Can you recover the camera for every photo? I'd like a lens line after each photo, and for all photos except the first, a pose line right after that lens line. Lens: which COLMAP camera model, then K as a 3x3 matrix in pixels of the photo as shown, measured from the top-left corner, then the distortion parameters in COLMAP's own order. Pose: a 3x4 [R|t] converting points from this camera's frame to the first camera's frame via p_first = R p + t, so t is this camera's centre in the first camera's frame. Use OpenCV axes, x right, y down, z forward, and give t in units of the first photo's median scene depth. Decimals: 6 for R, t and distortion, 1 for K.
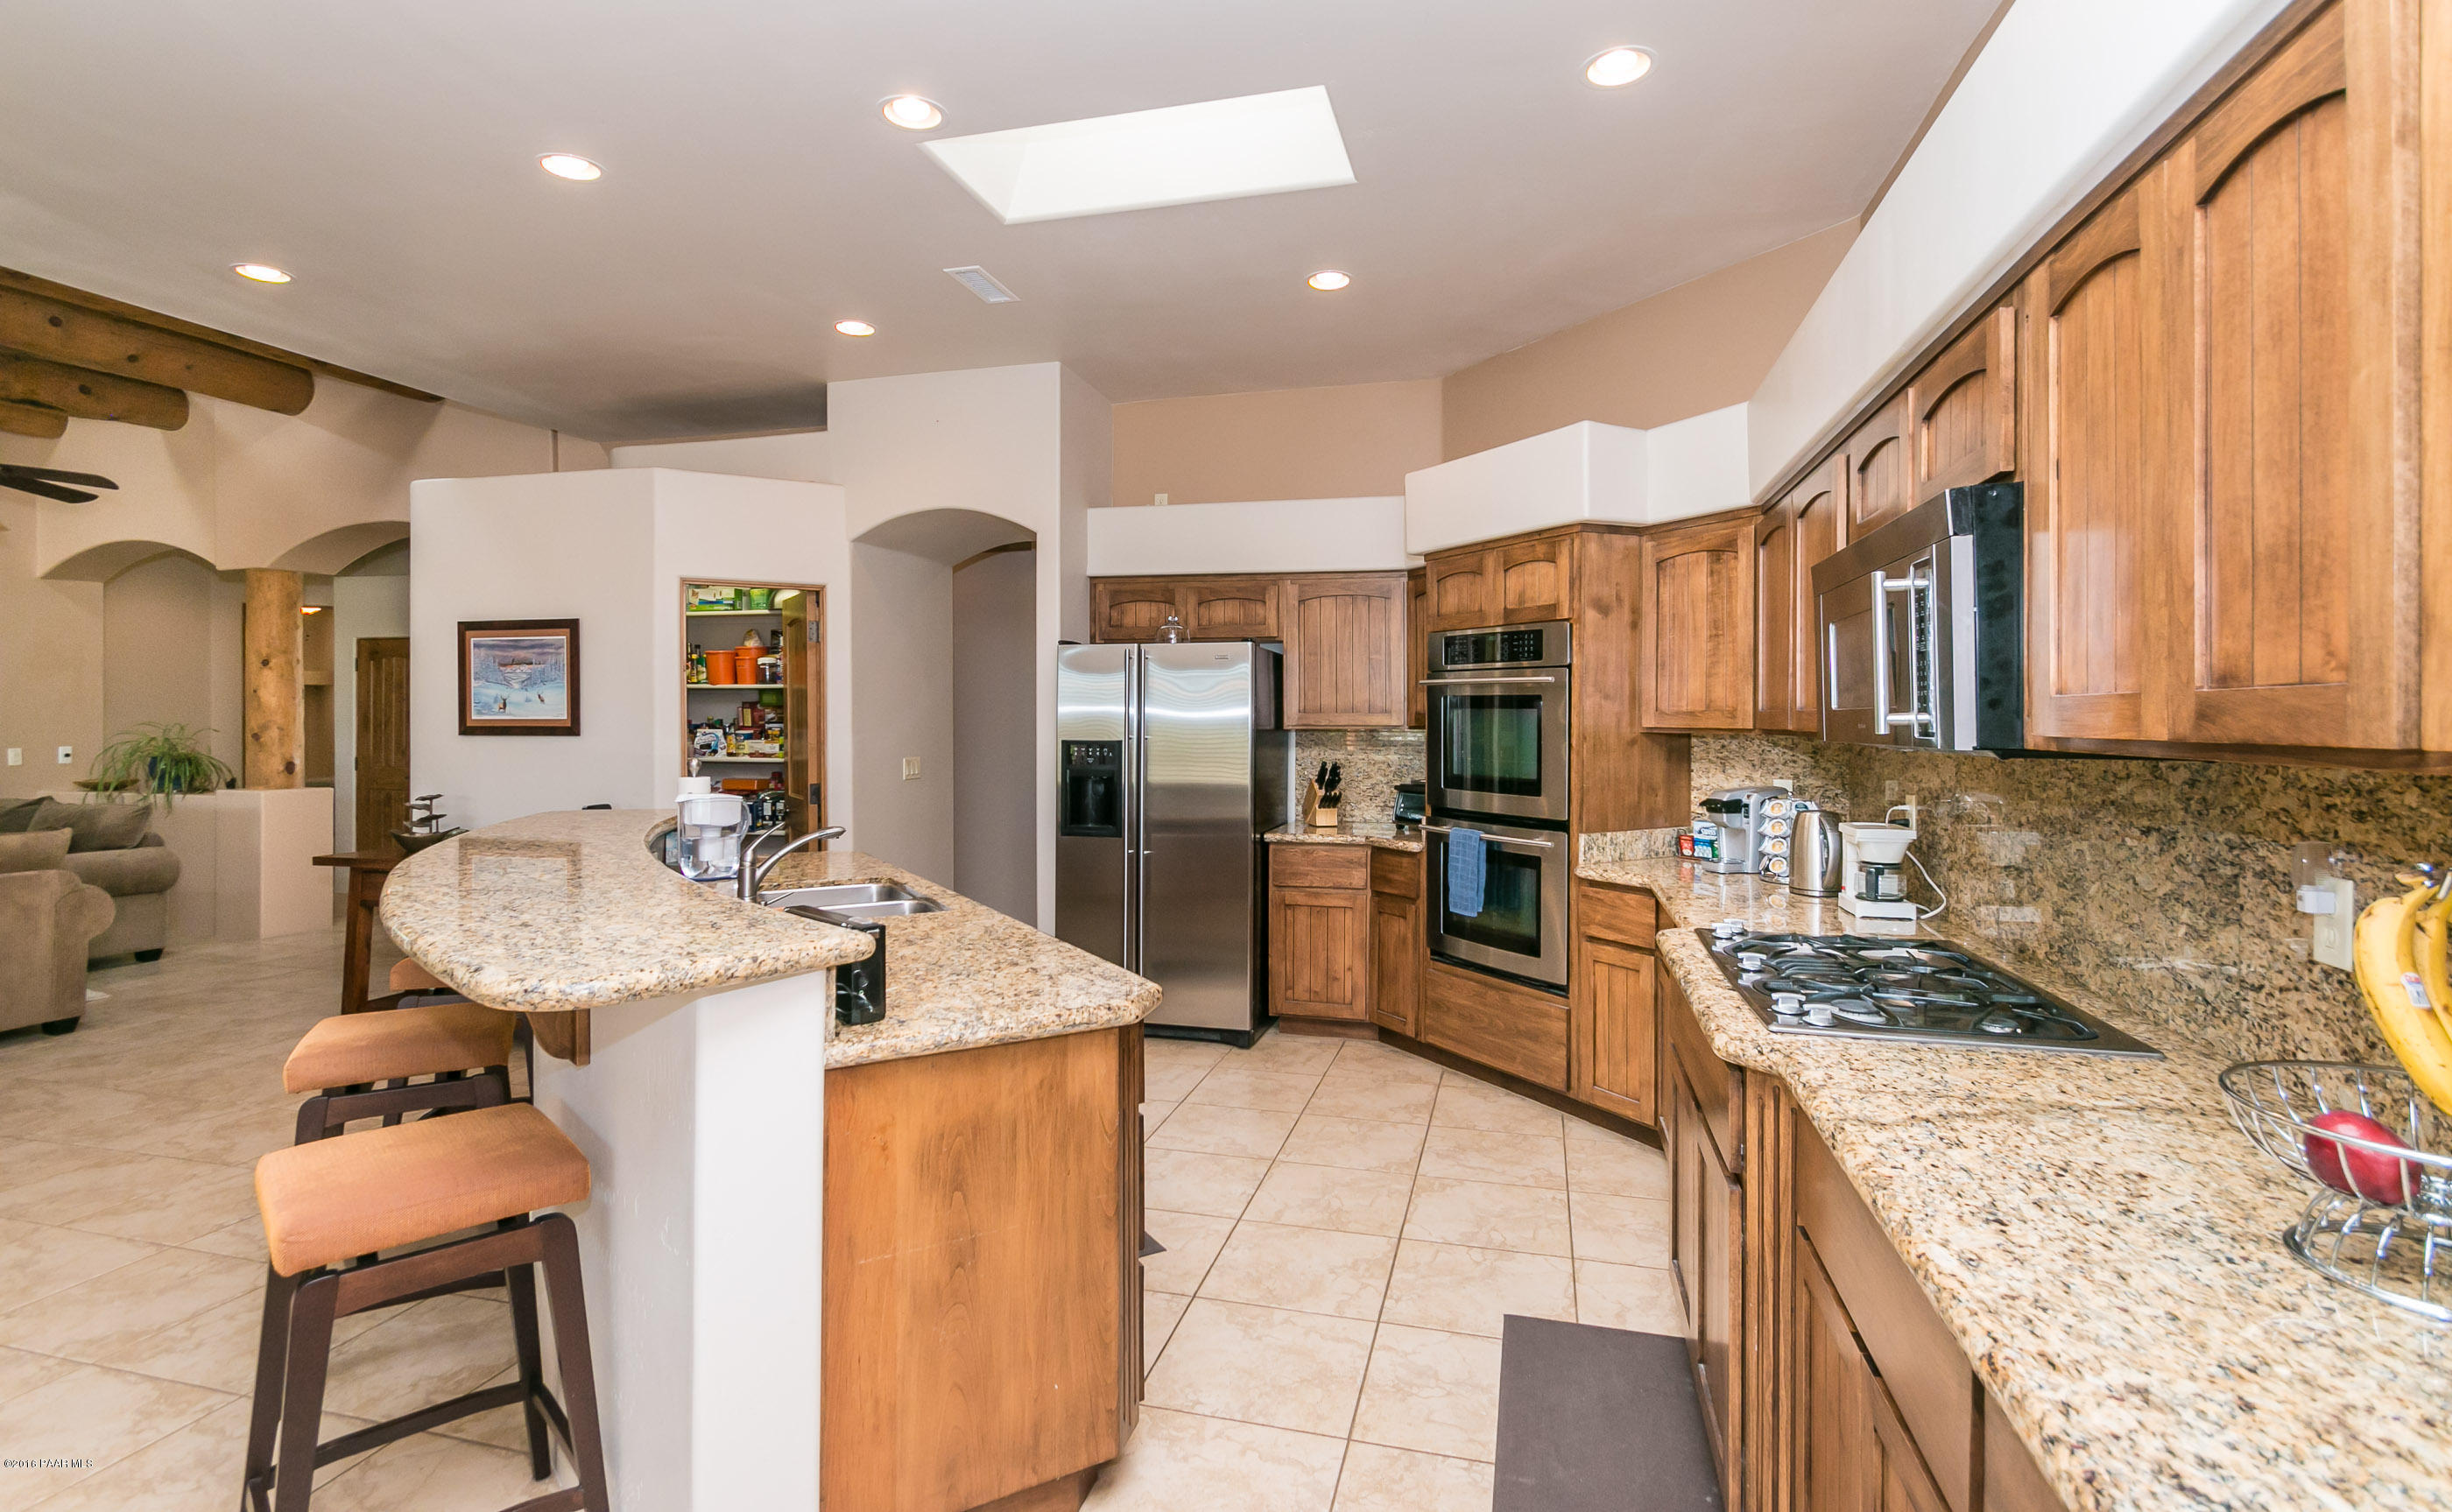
lens RADIAL K [[1165.6, 0, 1224.7], [0, 1165.6, 721.8], [0, 0, 1]] dist [0.066264, -0.000388]
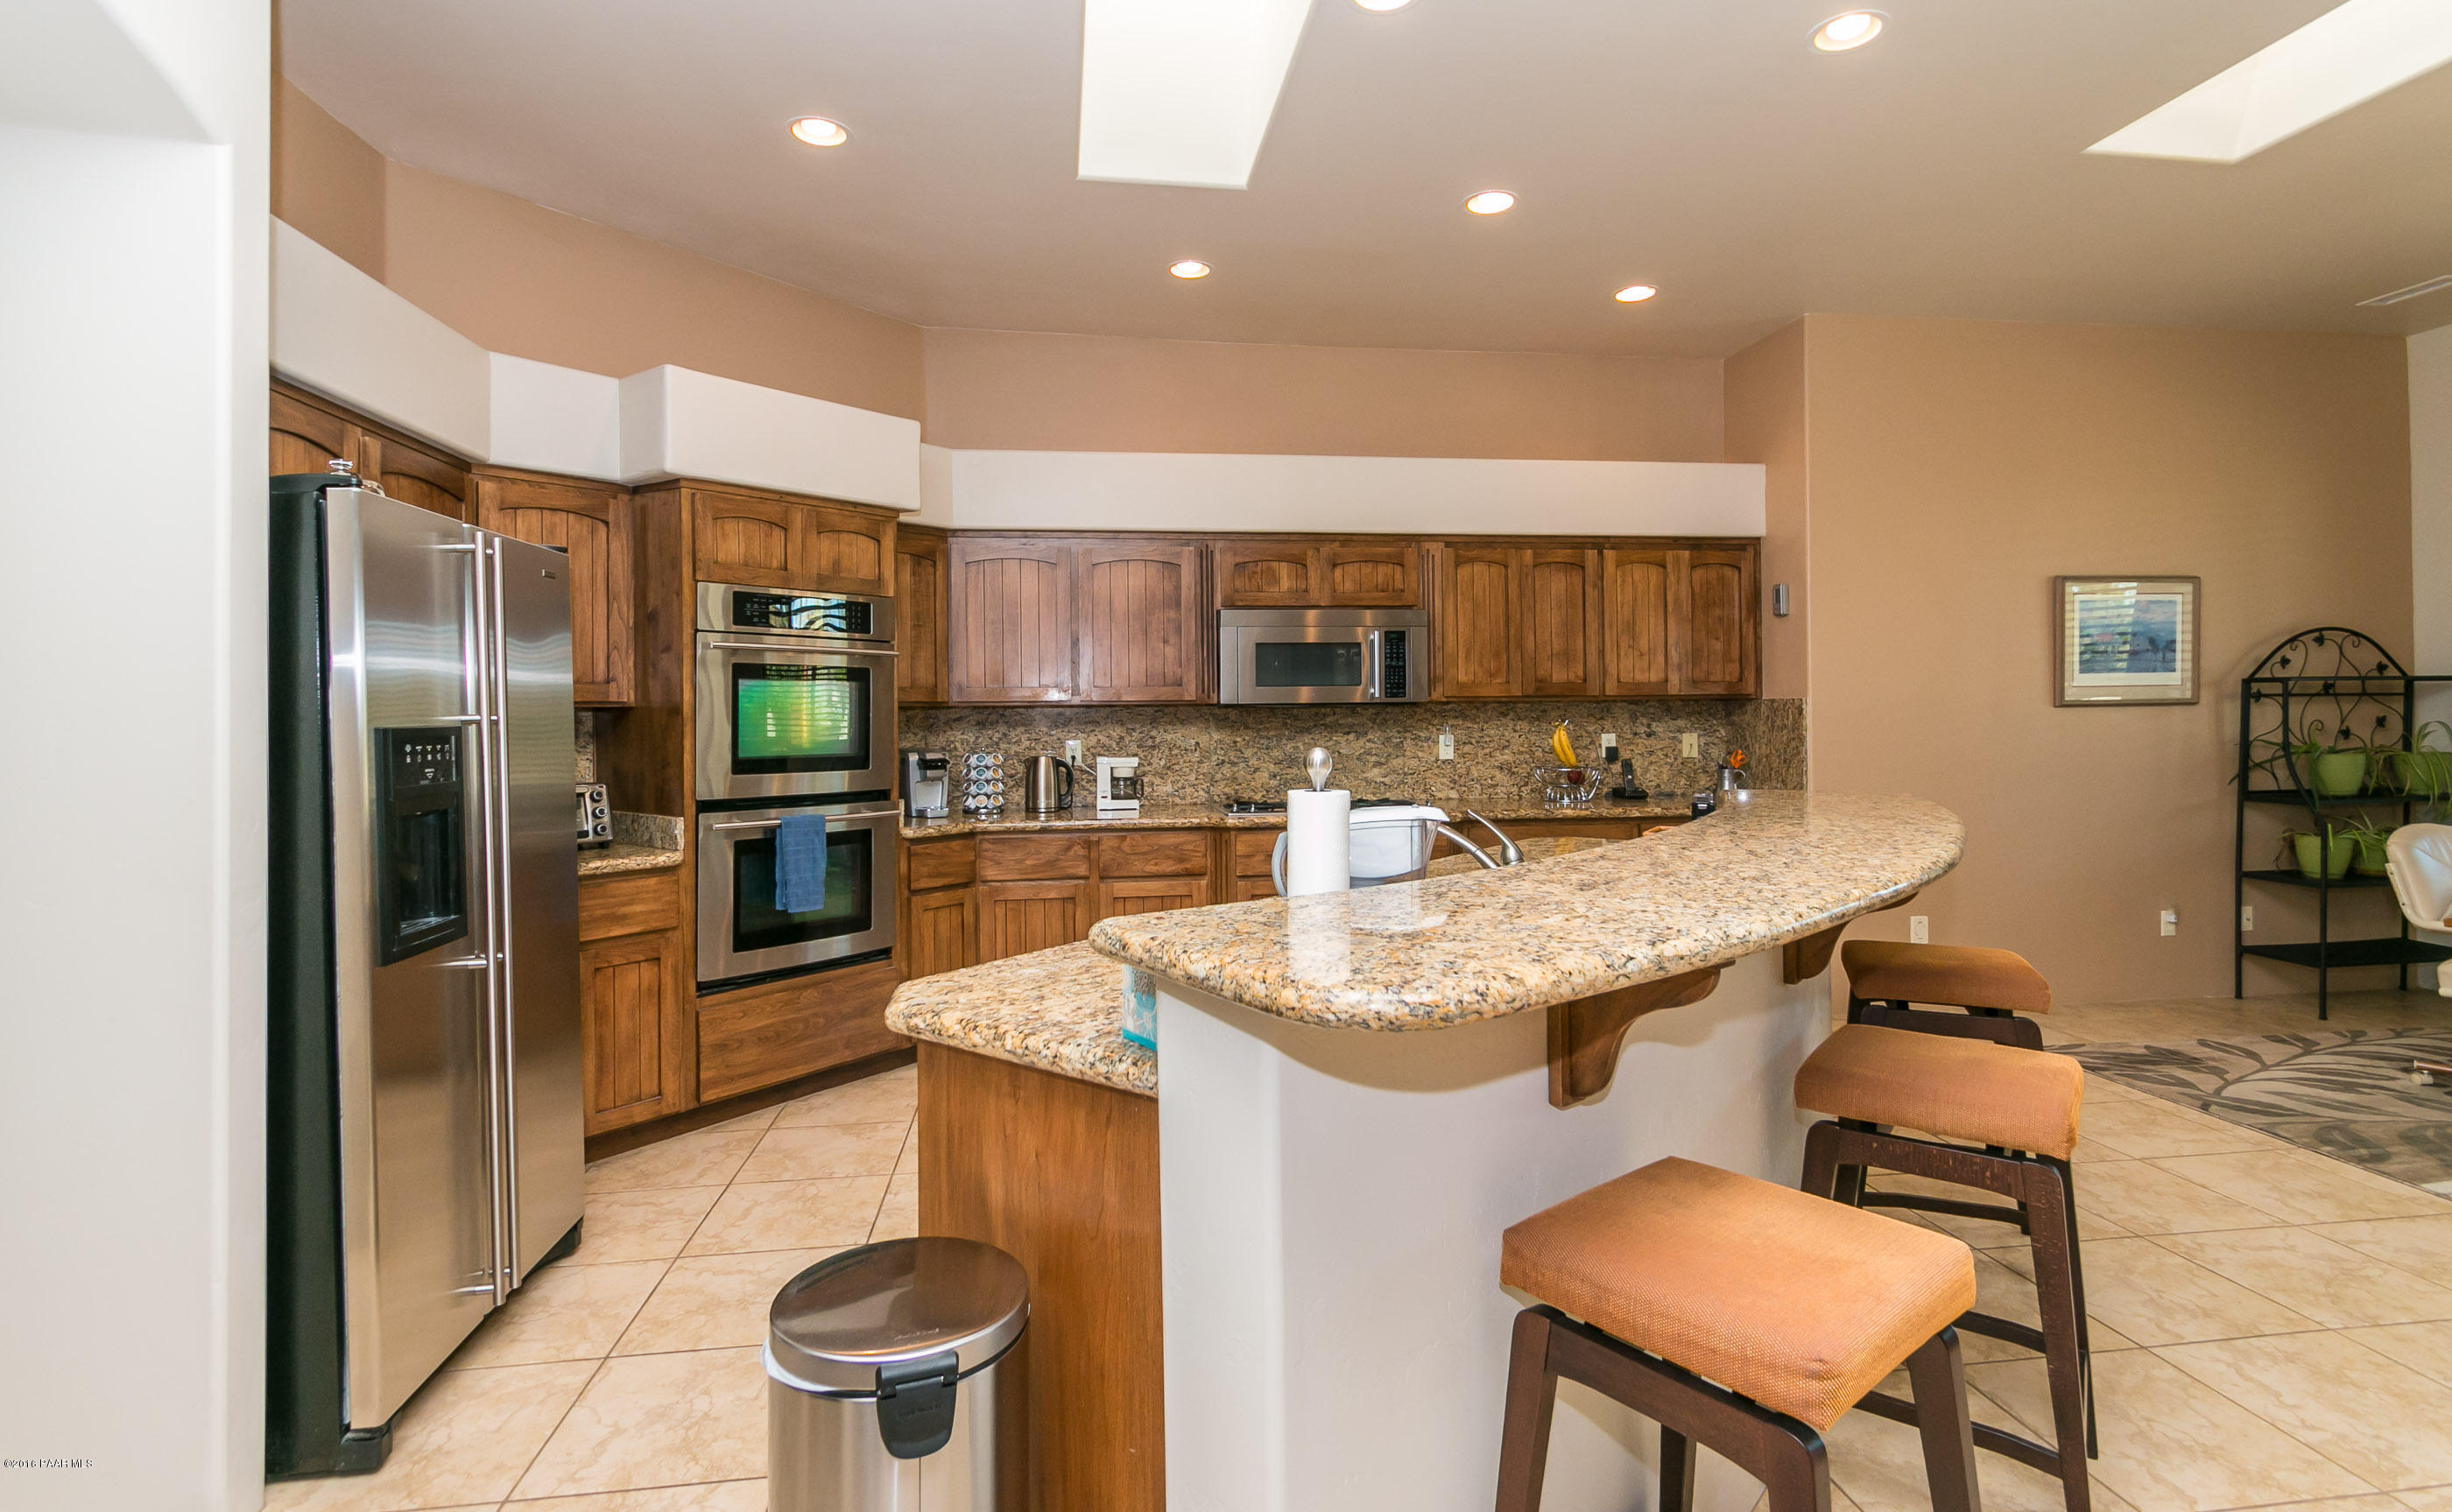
lens RADIAL K [[1165.6, 0, 1224.7], [0, 1165.6, 721.8], [0, 0, 1]] dist [0.066264, -0.000388]
pose [[-0.382596, -0.010915, 0.923851, -0.766062], [0.010985, 0.999806, 0.016362, 0.009565], [-0.923850, 0.016409, -0.382402, 1.084496]]
